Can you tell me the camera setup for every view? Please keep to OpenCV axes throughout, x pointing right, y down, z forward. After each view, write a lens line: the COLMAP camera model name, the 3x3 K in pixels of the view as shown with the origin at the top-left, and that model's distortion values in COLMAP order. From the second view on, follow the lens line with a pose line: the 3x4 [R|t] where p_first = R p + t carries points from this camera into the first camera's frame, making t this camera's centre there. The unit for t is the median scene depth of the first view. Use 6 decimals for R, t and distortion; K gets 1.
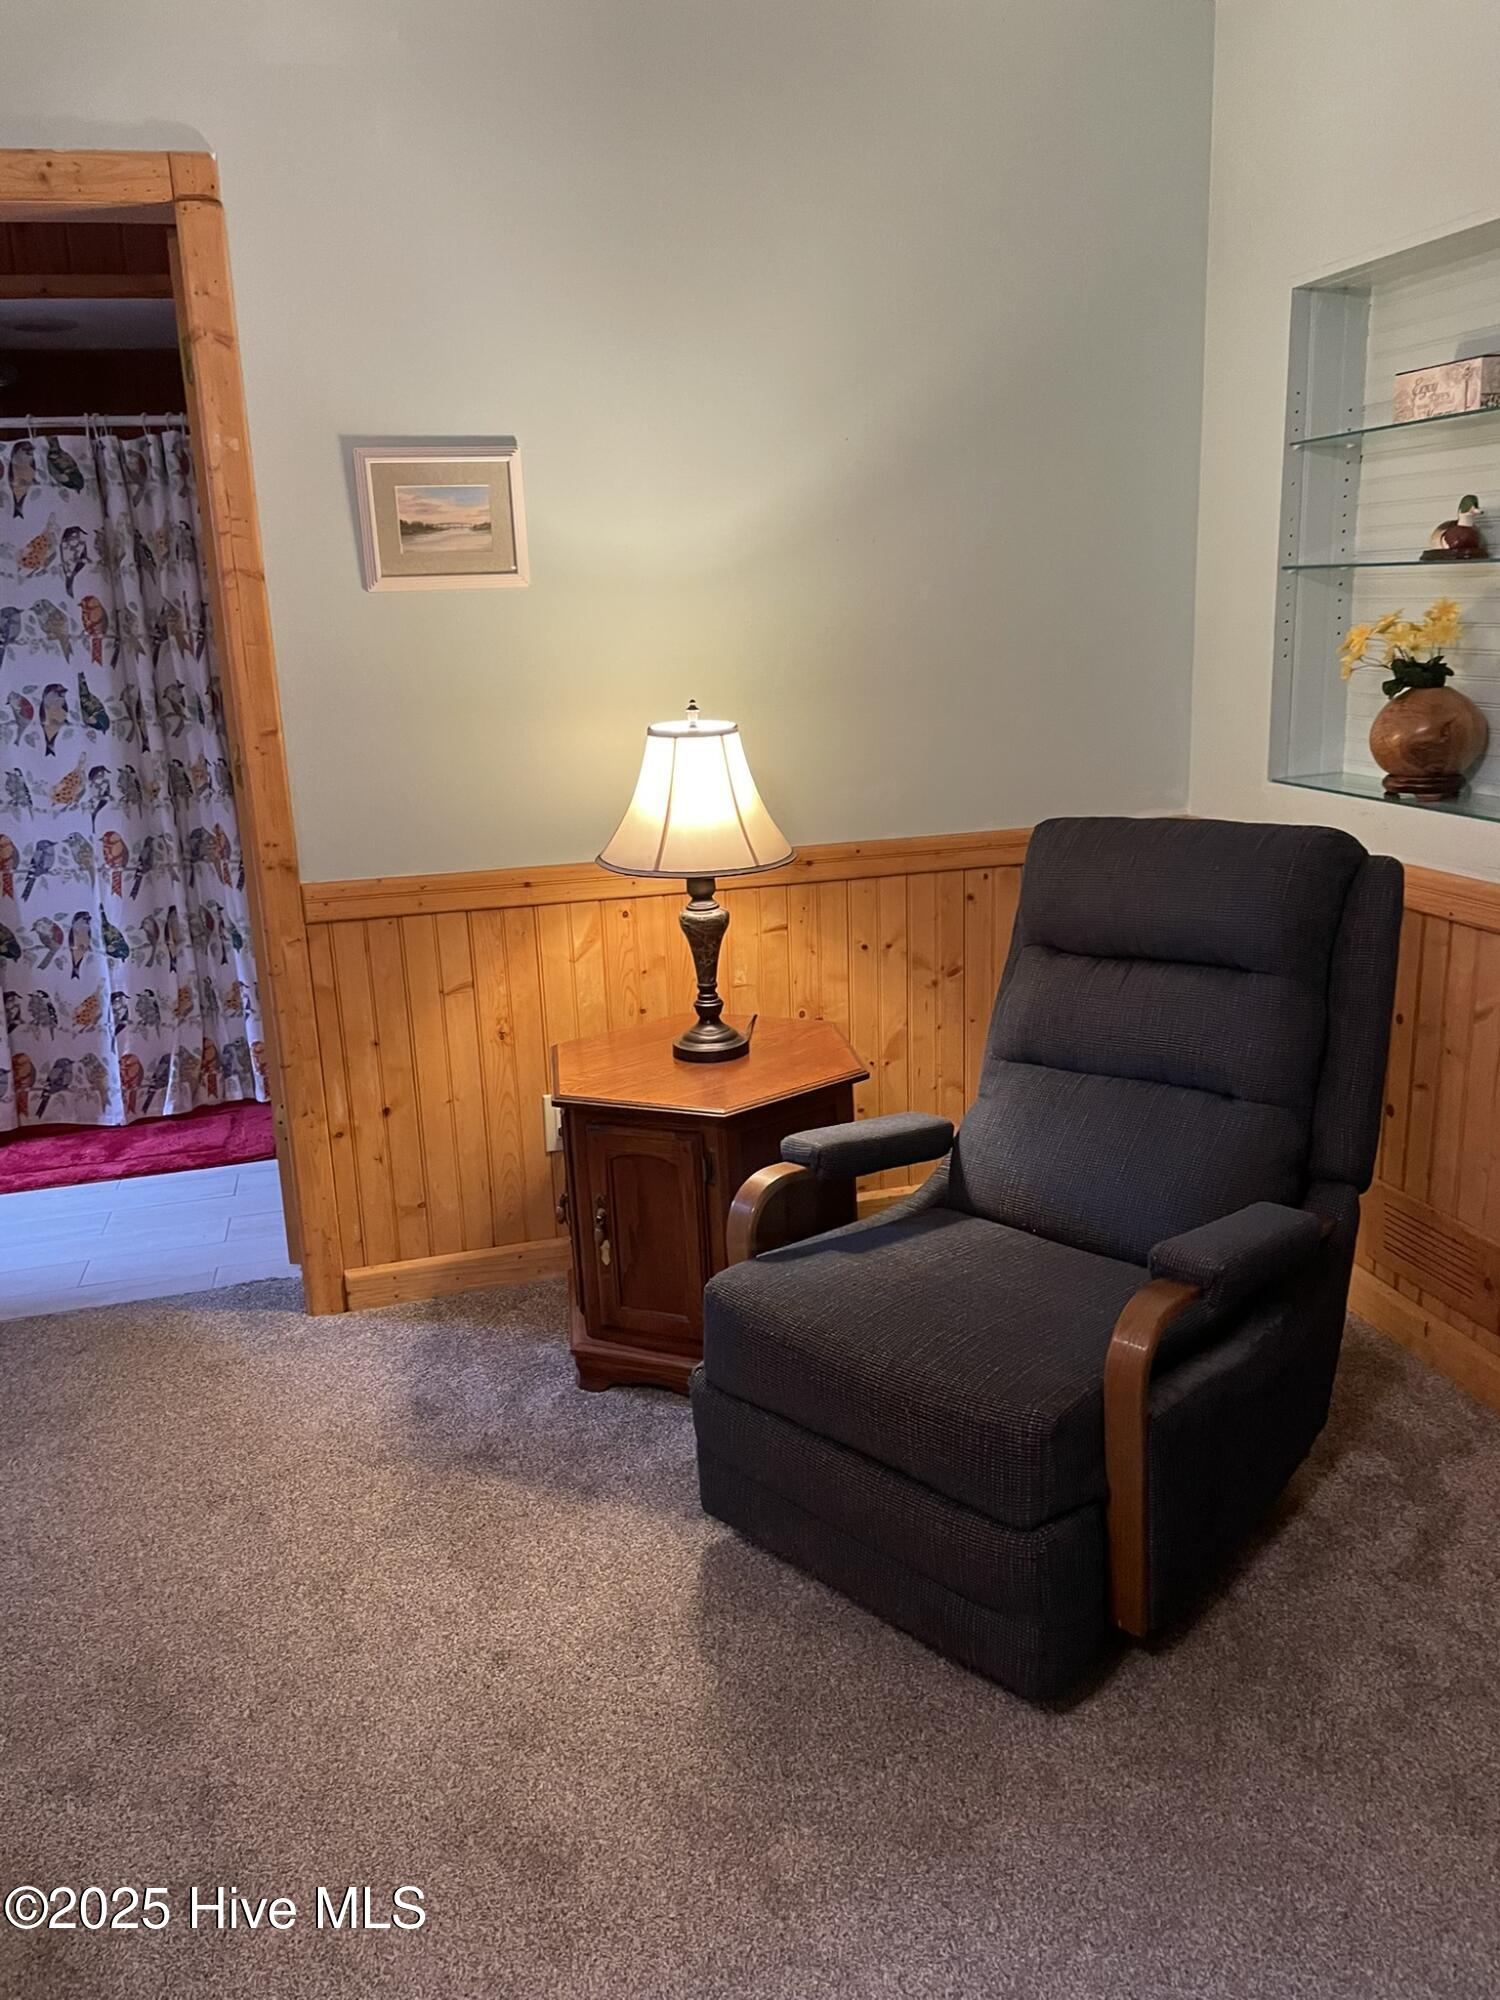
lens RADIAL K [[1513.3, 0, 749.9], [0, 1513.3, 989.5], [0, 0, 1]] dist [0.087385, -0.115228]
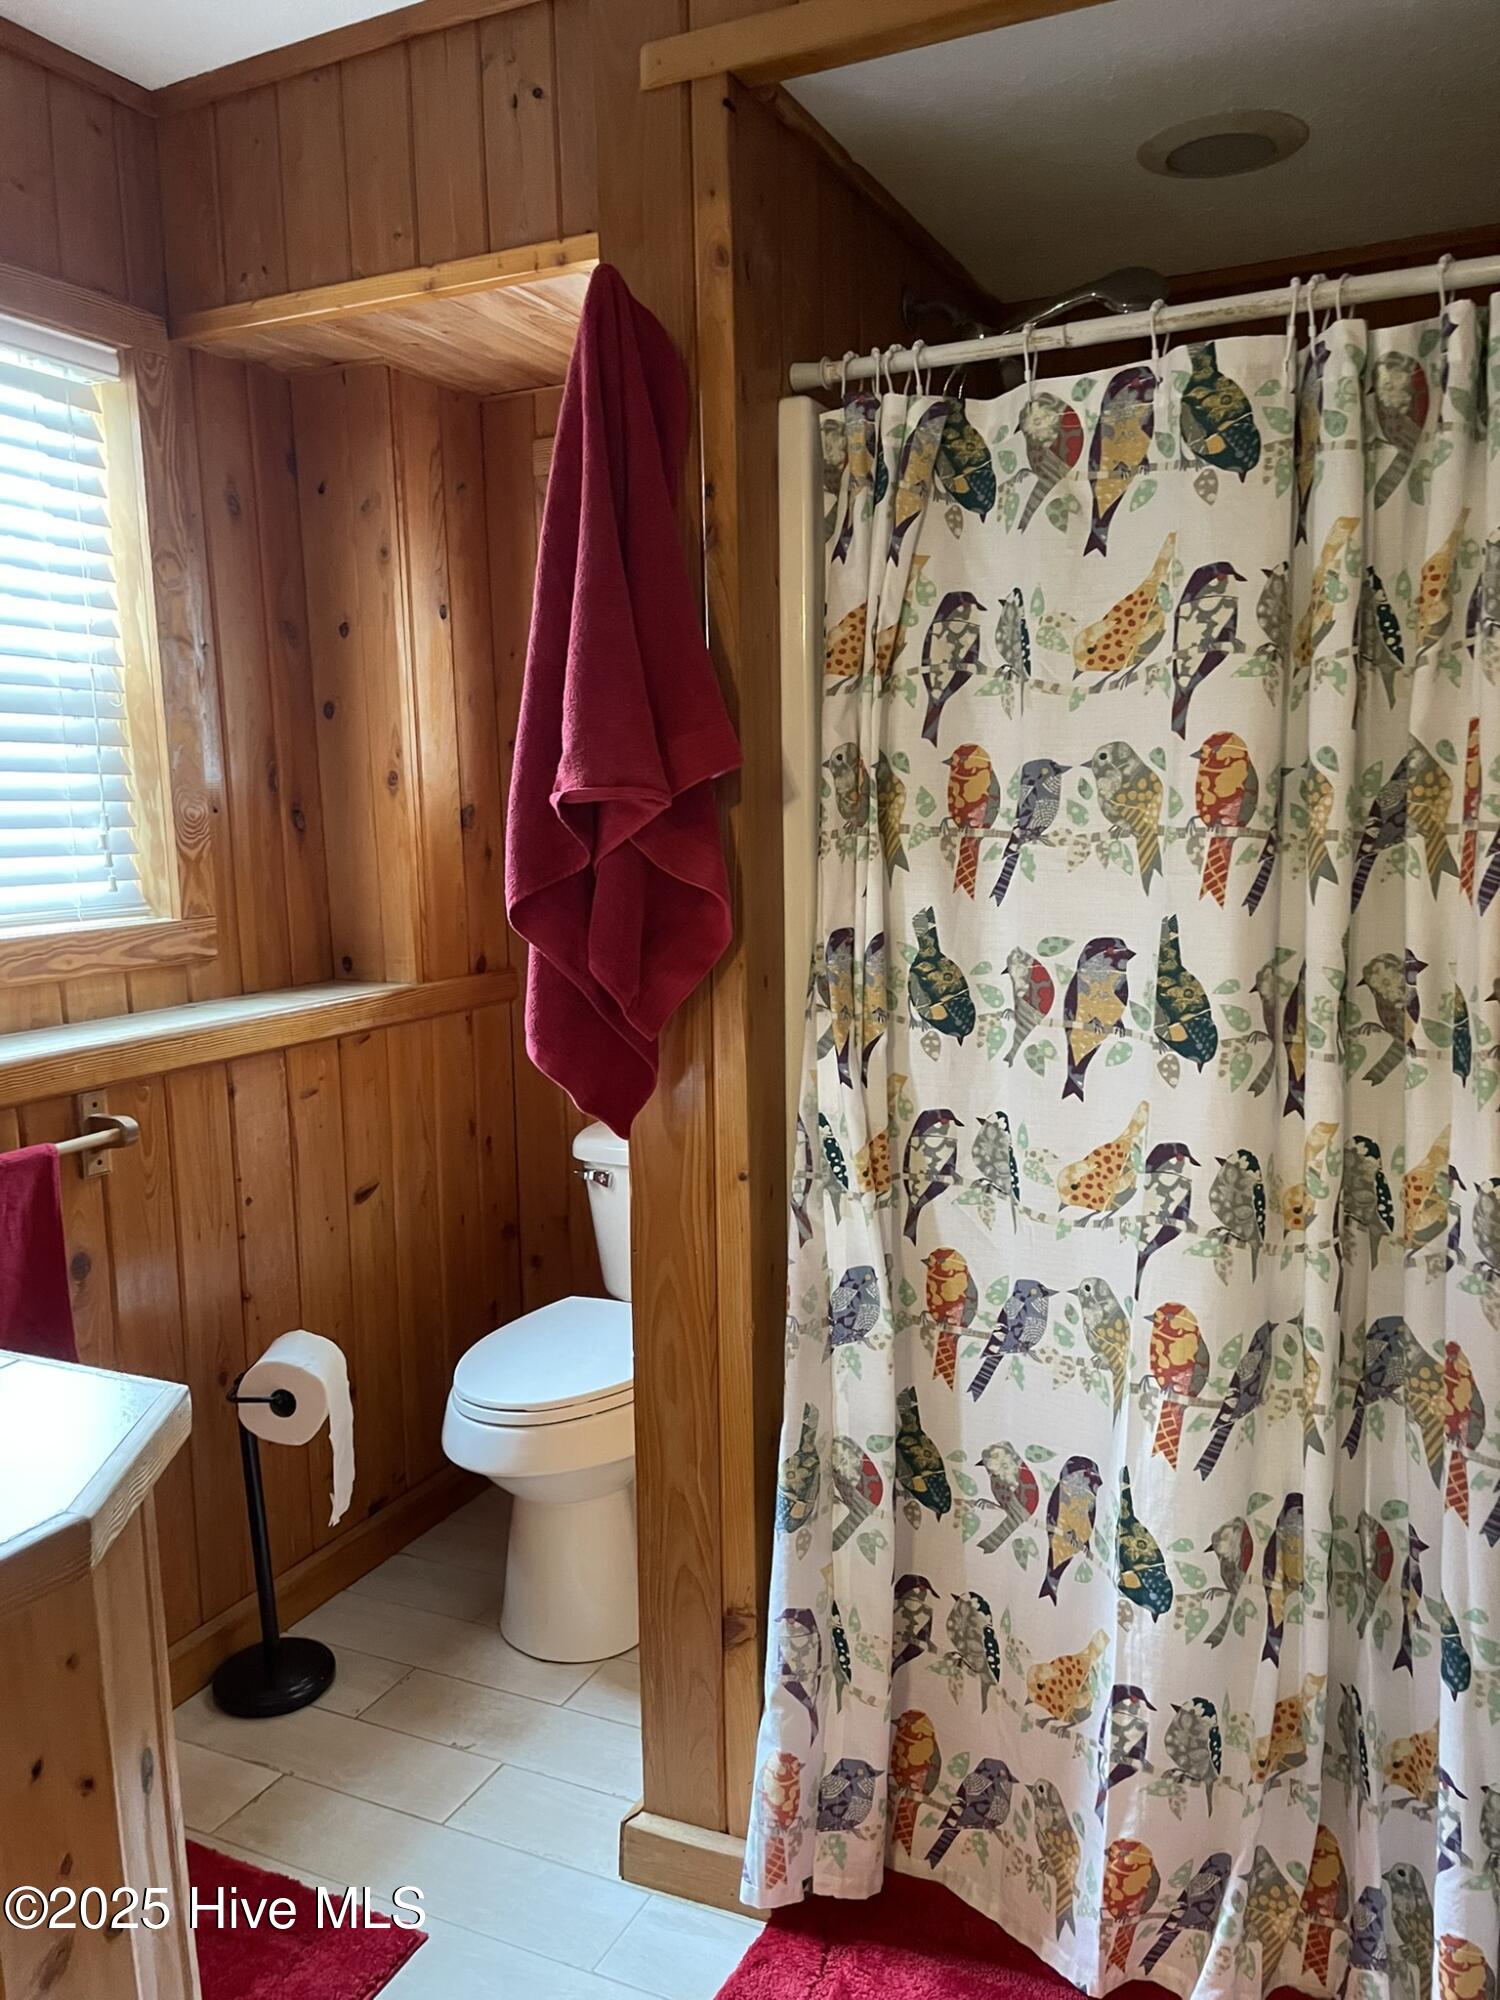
lens RADIAL K [[1513.3, 0, 749.9], [0, 1513.3, 989.5], [0, 0, 1]] dist [0.087385, -0.115228]
pose [[0.760451, 0.111426, -0.639764, -0.254911], [-0.177288, 0.983368, -0.039461, -0.148938], [0.624726, 0.143431, 0.767558, 0.610269]]
